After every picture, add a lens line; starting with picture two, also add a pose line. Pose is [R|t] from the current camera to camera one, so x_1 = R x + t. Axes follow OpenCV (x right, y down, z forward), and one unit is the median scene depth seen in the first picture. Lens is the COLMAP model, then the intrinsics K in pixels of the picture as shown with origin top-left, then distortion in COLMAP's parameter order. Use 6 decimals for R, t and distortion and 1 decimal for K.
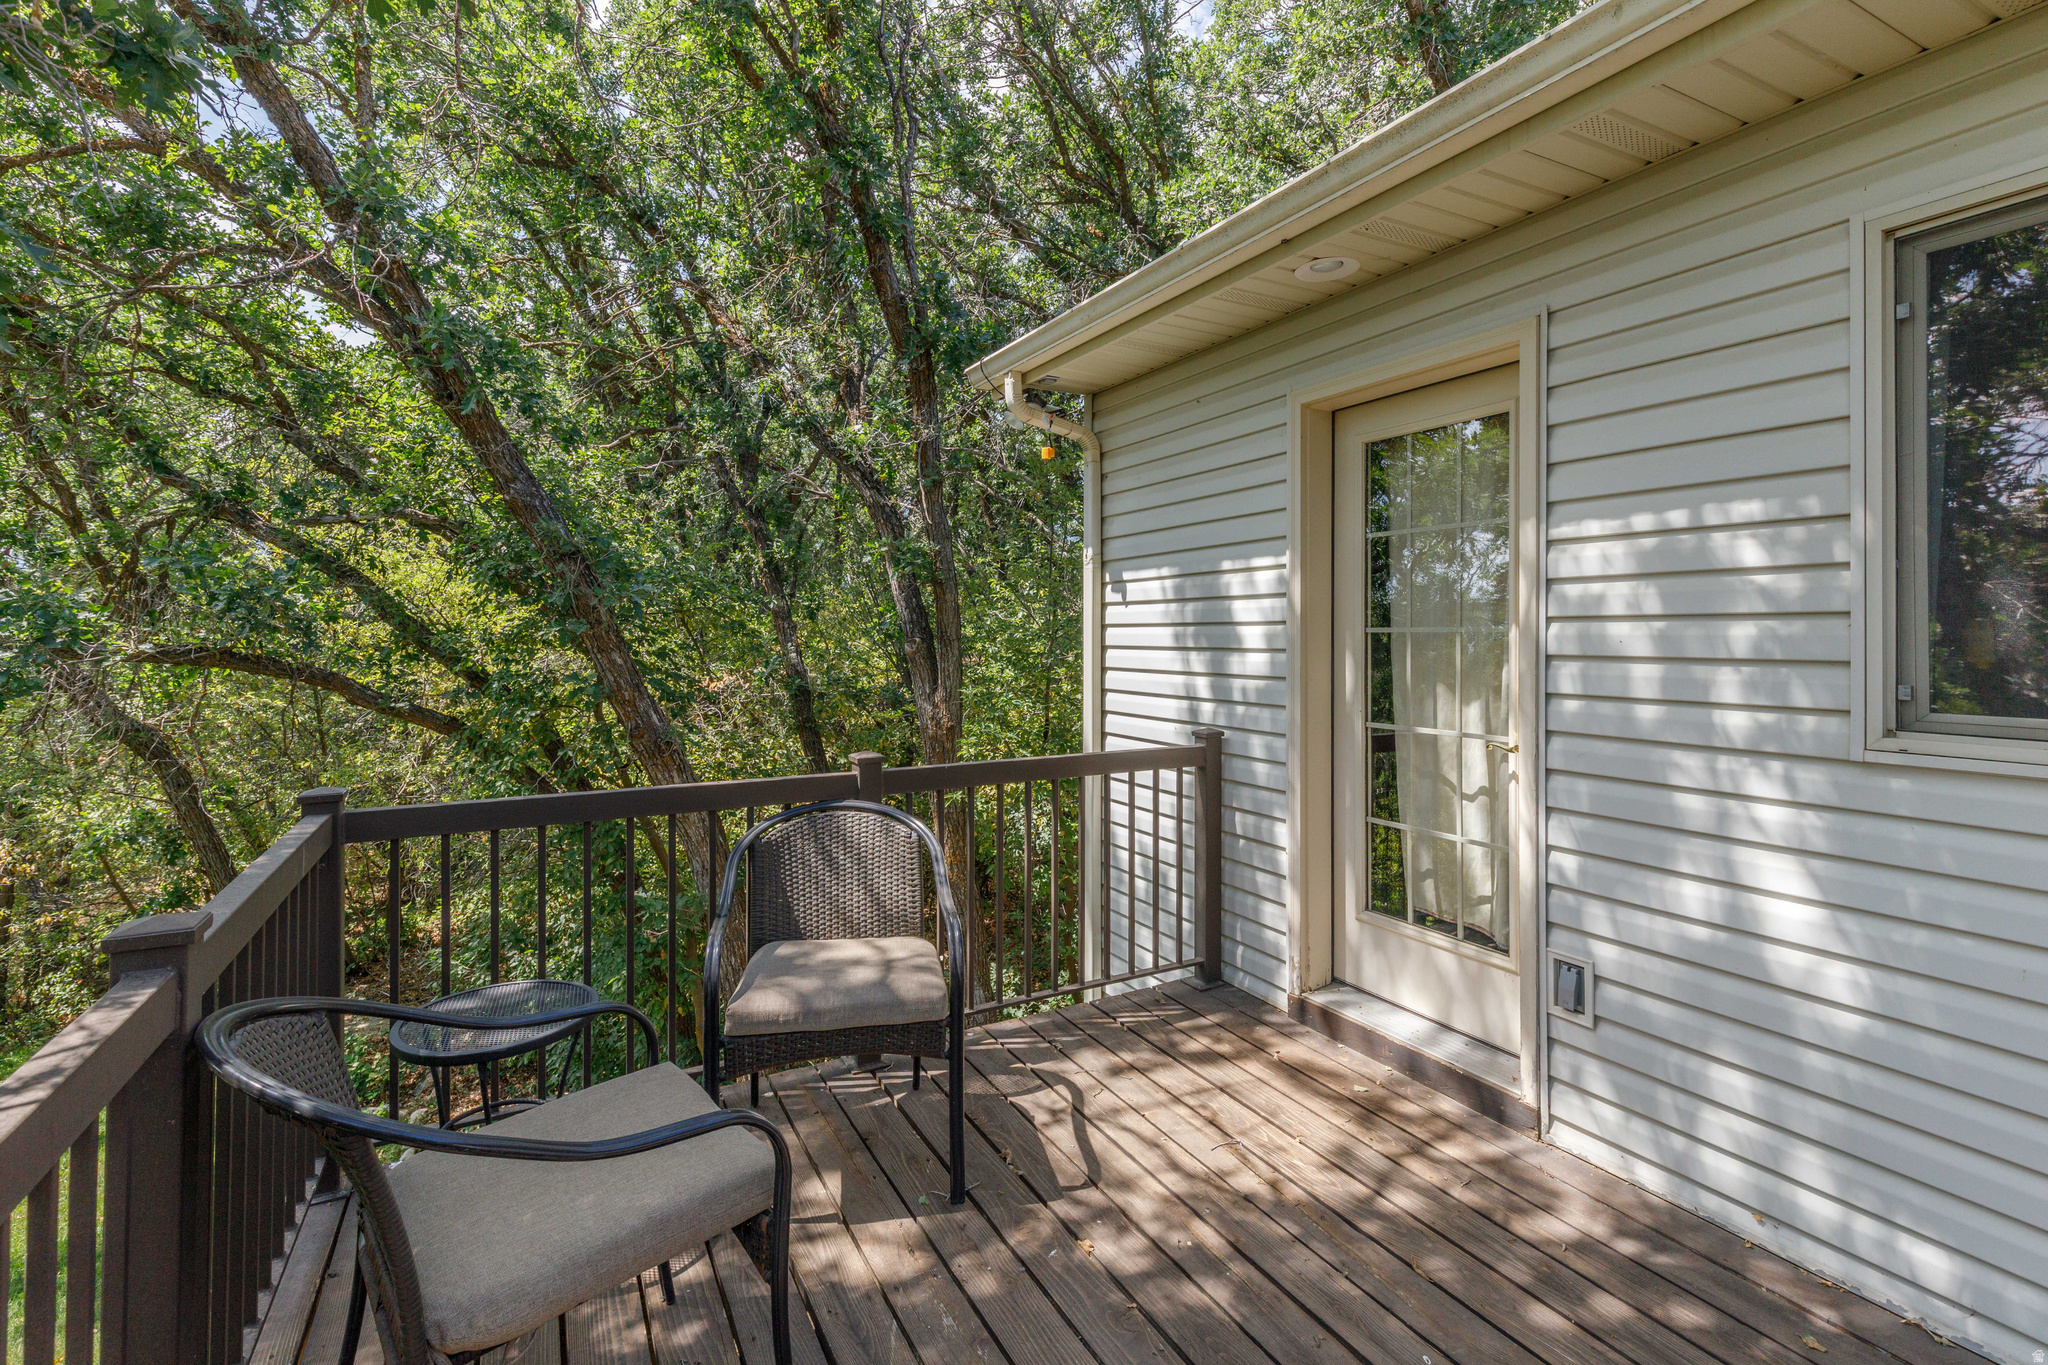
lens RADIAL K [[939.6, 0, 1051.3], [0, 939.6, 628.7], [0, 0, 1]] dist [0.008311, -0.002822]
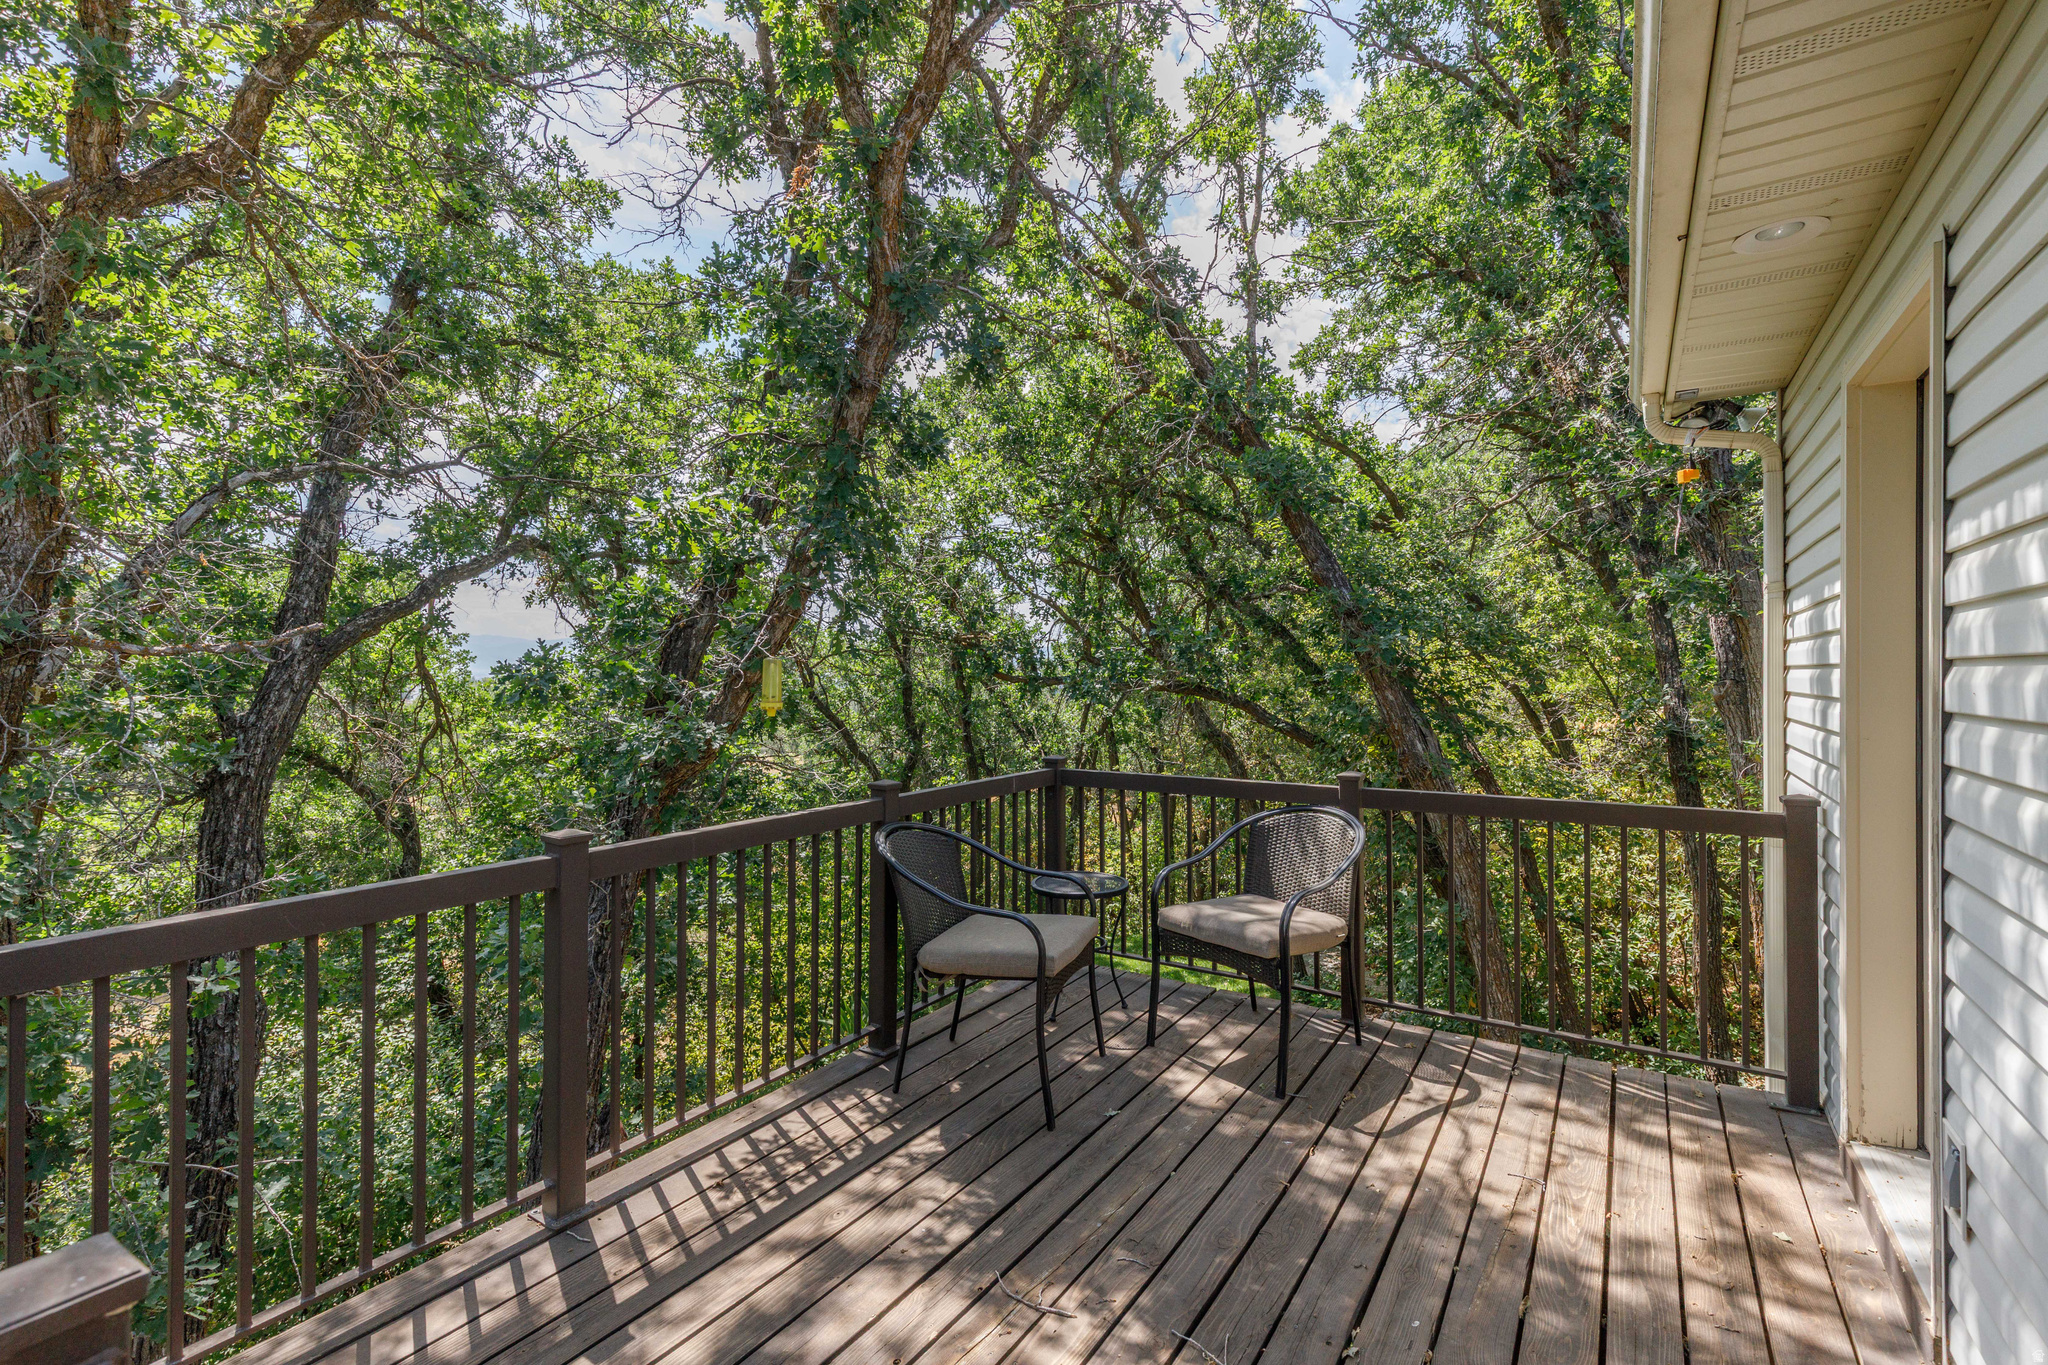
lens RADIAL K [[939.6, 0, 1031.8], [0, 939.6, 673.7], [0, 0, 1]] dist [0.008311, -0.002822]
pose [[0.468755, 0.002112, -0.883326, 0.821014], [0.004473, 0.999979, 0.004764, -0.007151], [0.883317, -0.006185, 0.468736, 0.048098]]
